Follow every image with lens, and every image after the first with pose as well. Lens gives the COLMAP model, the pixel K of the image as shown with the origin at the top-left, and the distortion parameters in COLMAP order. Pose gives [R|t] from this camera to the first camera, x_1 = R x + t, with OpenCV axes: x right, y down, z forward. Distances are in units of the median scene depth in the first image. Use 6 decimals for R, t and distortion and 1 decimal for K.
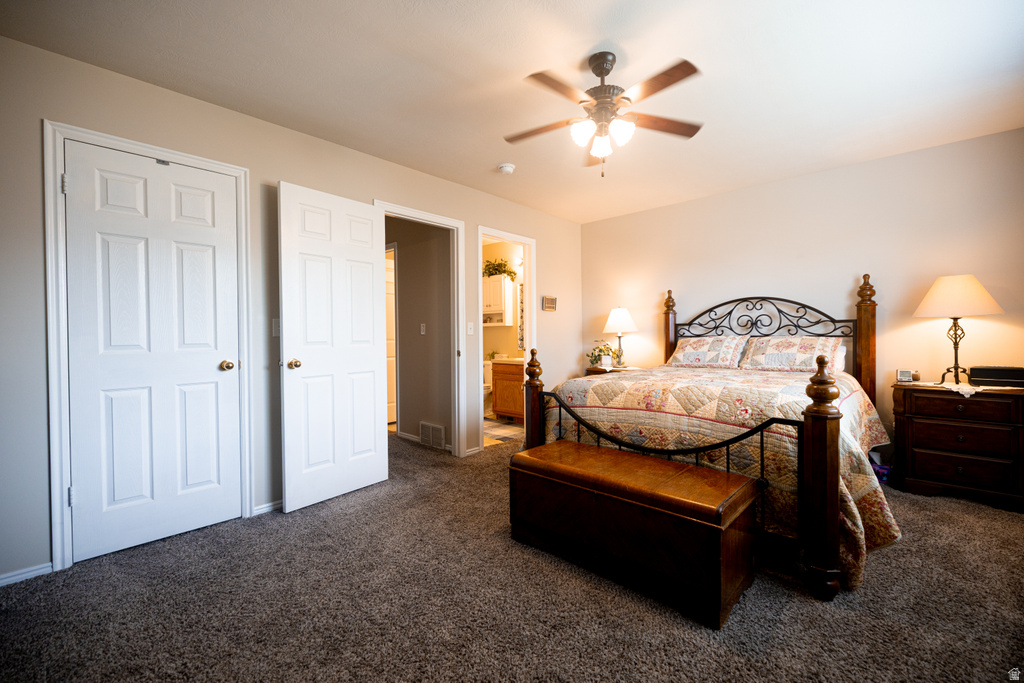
lens RADIAL K [[430.1, 0, 509.3], [0, 430.1, 338.3], [0, 0, 1]] dist [-0.000818, -0.000514]
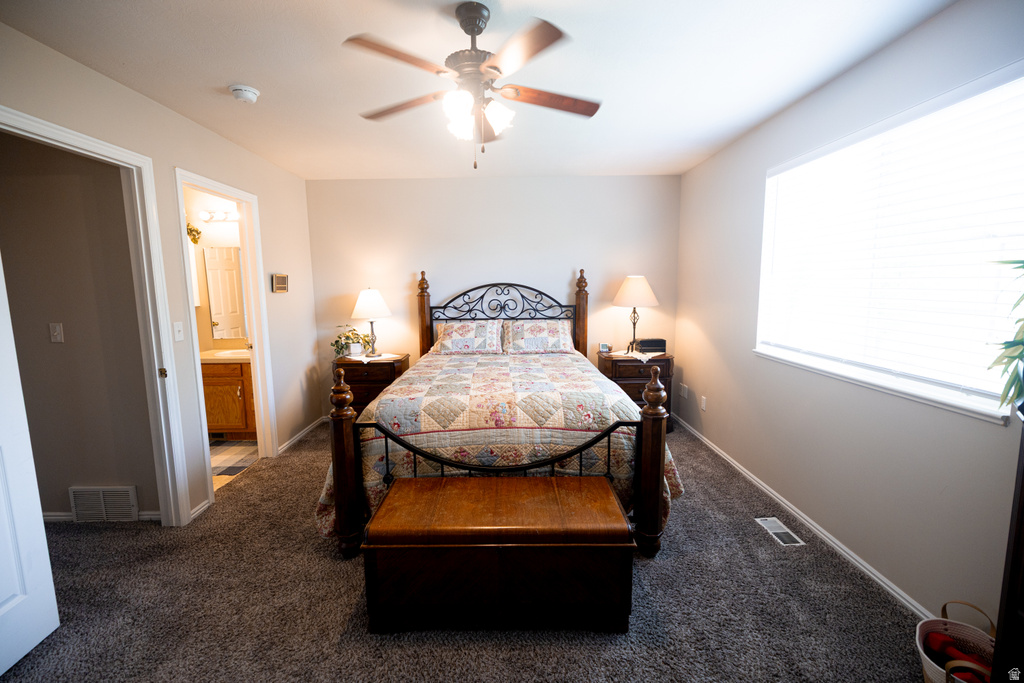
lens RADIAL K [[427.9, 0, 505.3], [0, 427.9, 337.2], [0, 0, 1]] dist [0.000857, -0.000633]
pose [[0.725027, -0.087976, 0.683078, -0.201367], [0.010407, 0.993094, 0.116859, -0.096853], [-0.688642, -0.077617, 0.720936, 0.225754]]
